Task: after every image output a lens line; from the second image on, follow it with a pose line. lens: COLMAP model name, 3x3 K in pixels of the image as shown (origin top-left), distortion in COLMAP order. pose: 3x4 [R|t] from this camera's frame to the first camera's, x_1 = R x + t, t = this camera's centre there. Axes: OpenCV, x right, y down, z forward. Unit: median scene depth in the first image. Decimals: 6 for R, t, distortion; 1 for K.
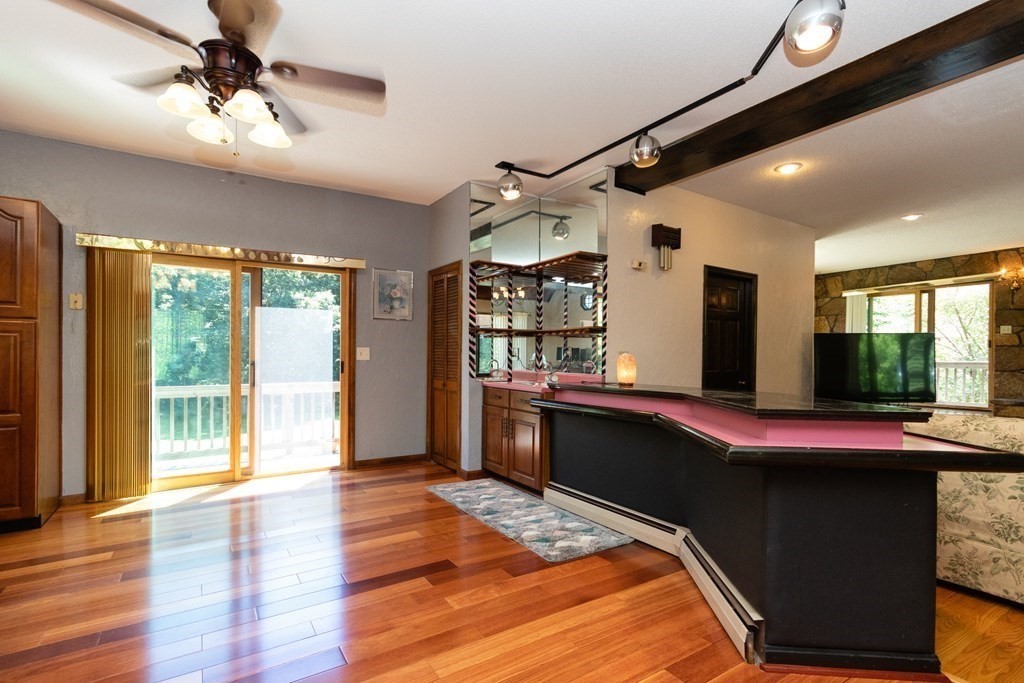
lens RADIAL K [[475.1, 0, 504.0], [0, 475.1, 359.9], [0, 0, 1]] dist [0.003558, -0.001473]
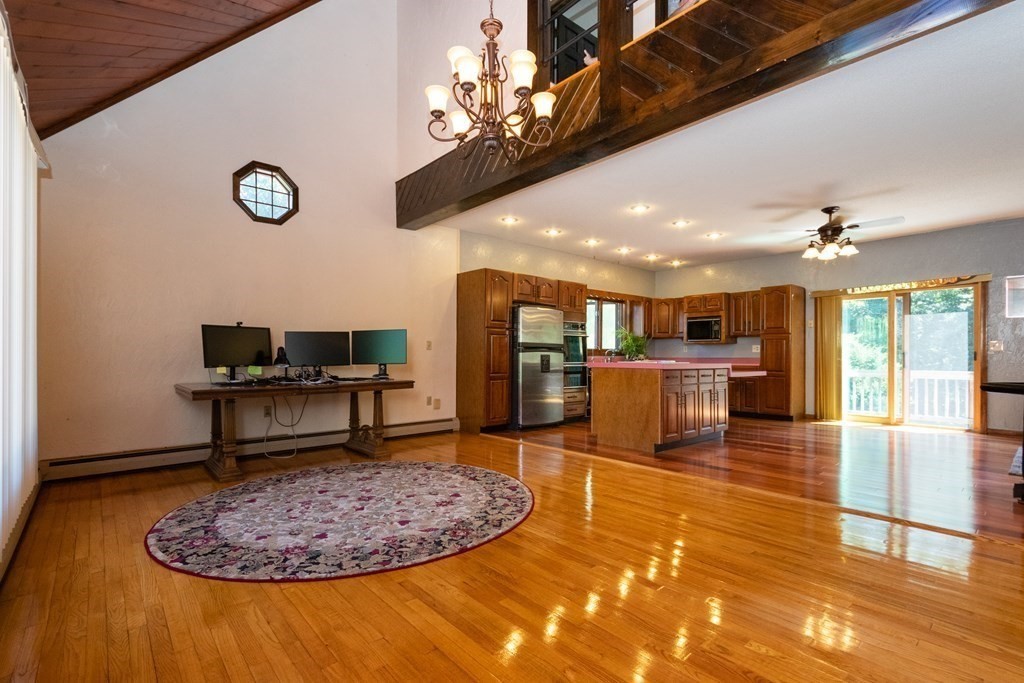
lens RADIAL K [[475.1, 0, 532.3], [0, 475.1, 350.8], [0, 0, 1]] dist [0.003558, -0.001473]
pose [[0.167035, -0.014228, -0.985848, 0.834709], [-0.010051, 0.999819, -0.016133, 0.037641], [0.985900, 0.012604, 0.166862, -0.490527]]
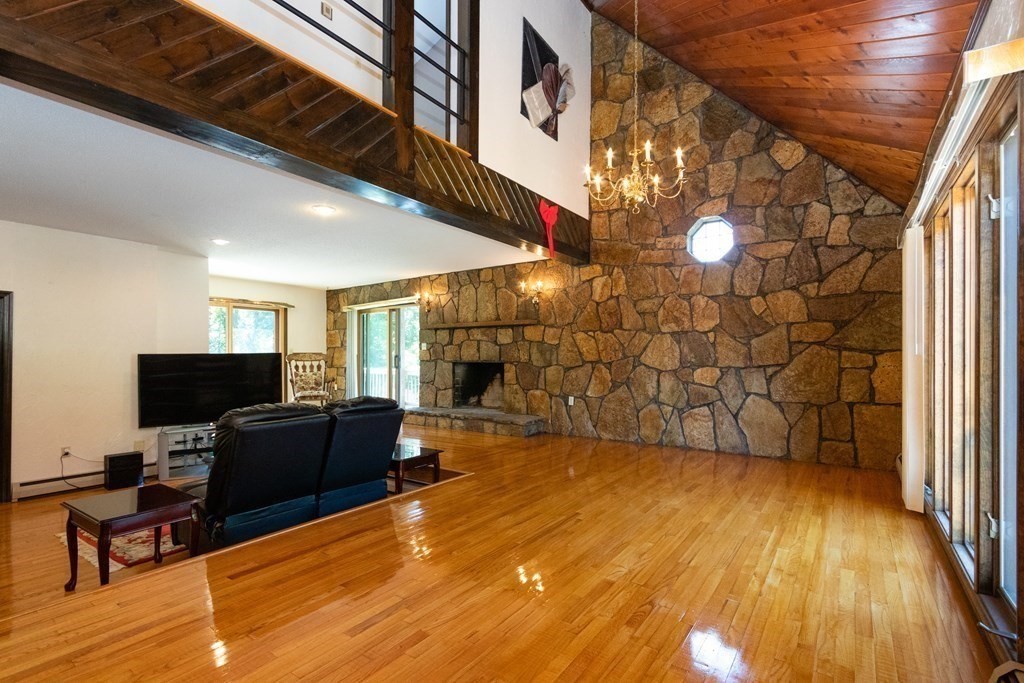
lens RADIAL K [[475.1, 0, 499.3], [0, 475.1, 356.3], [0, 0, 1]] dist [0.003558, -0.001473]
pose [[0.927933, -0.007754, 0.372666, 1.258429], [0.010180, 0.999938, -0.004543, -0.050585], [-0.372607, 0.008009, 0.927955, -0.211306]]
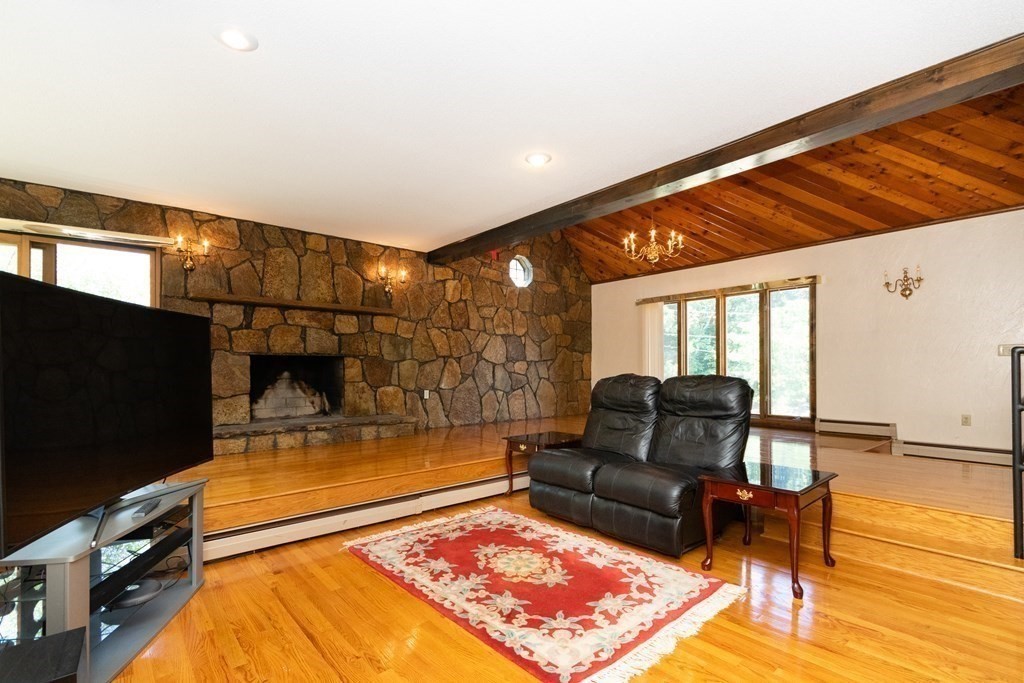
lens RADIAL K [[475.1, 0, 532.1], [0, 475.1, 364.1], [0, 0, 1]] dist [0.003558, -0.001473]
pose [[-0.162651, 0.004698, 0.986672, 0.483017], [0.009816, 0.999947, -0.003143, -0.005556], [-0.986635, 0.009174, -0.162688, 0.975723]]
